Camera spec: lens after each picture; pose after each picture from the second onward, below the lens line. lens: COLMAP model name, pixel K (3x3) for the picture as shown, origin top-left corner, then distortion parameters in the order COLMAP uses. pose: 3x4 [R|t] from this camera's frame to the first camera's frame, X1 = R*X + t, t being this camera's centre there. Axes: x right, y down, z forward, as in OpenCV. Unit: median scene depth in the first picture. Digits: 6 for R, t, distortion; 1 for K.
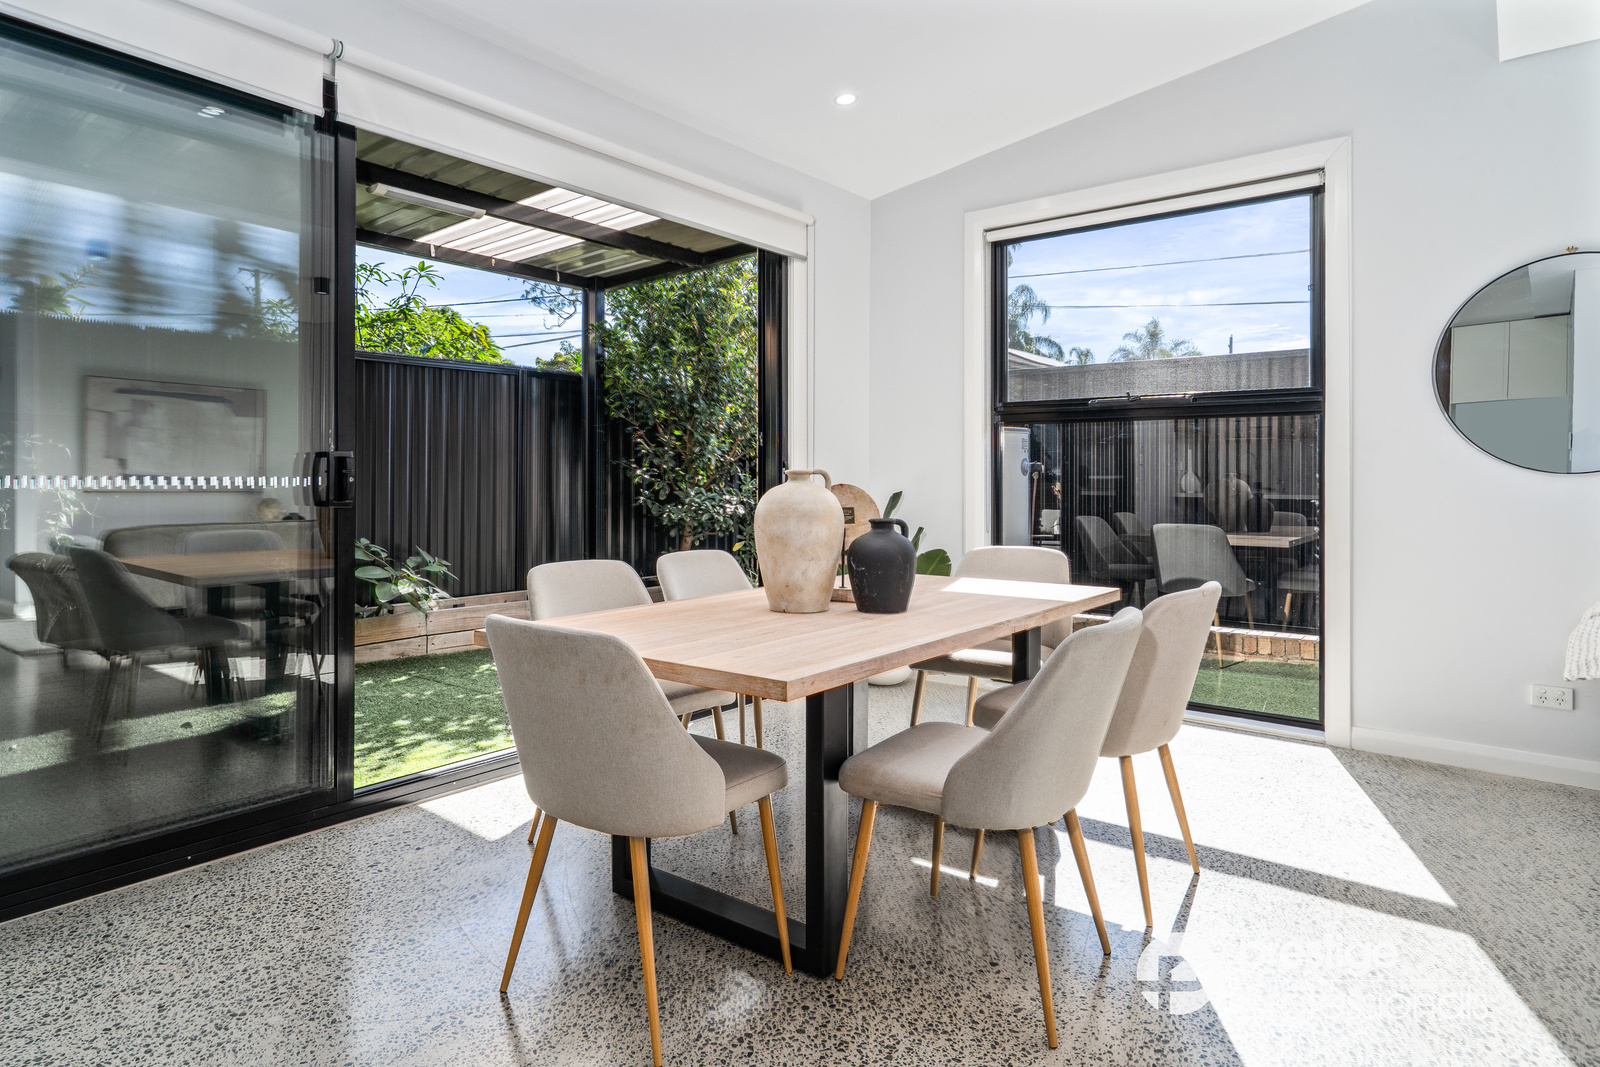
lens RADIAL K [[925.9, 0, 750.1], [0, 925.9, 476.7], [0, 0, 1]] dist [0.003425, 0.000737]
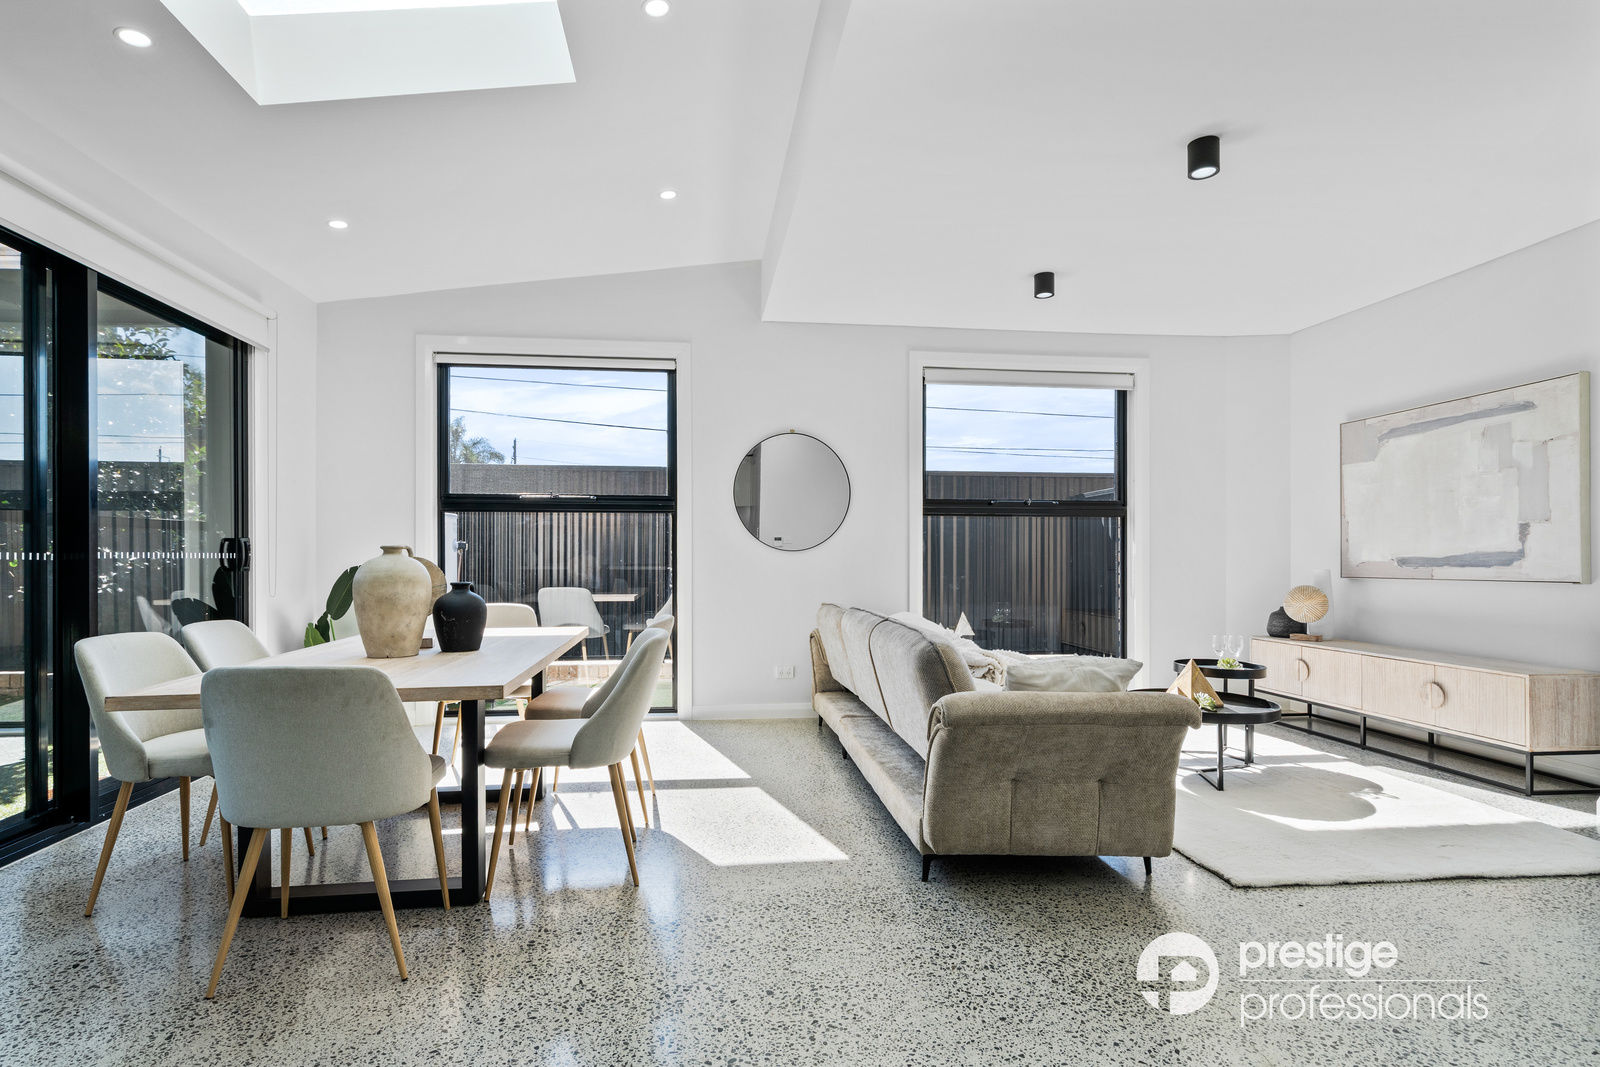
lens RADIAL K [[804.4, 0, 778.3], [0, 804.4, 555.0], [0, 0, 1]] dist [0.002717, 0.000900]
pose [[0.705332, -0.001781, 0.708875, -0.220964], [0.002505, 0.999997, 0.000020, 0.004618], [-0.708873, 0.001762, 0.705334, -0.091096]]
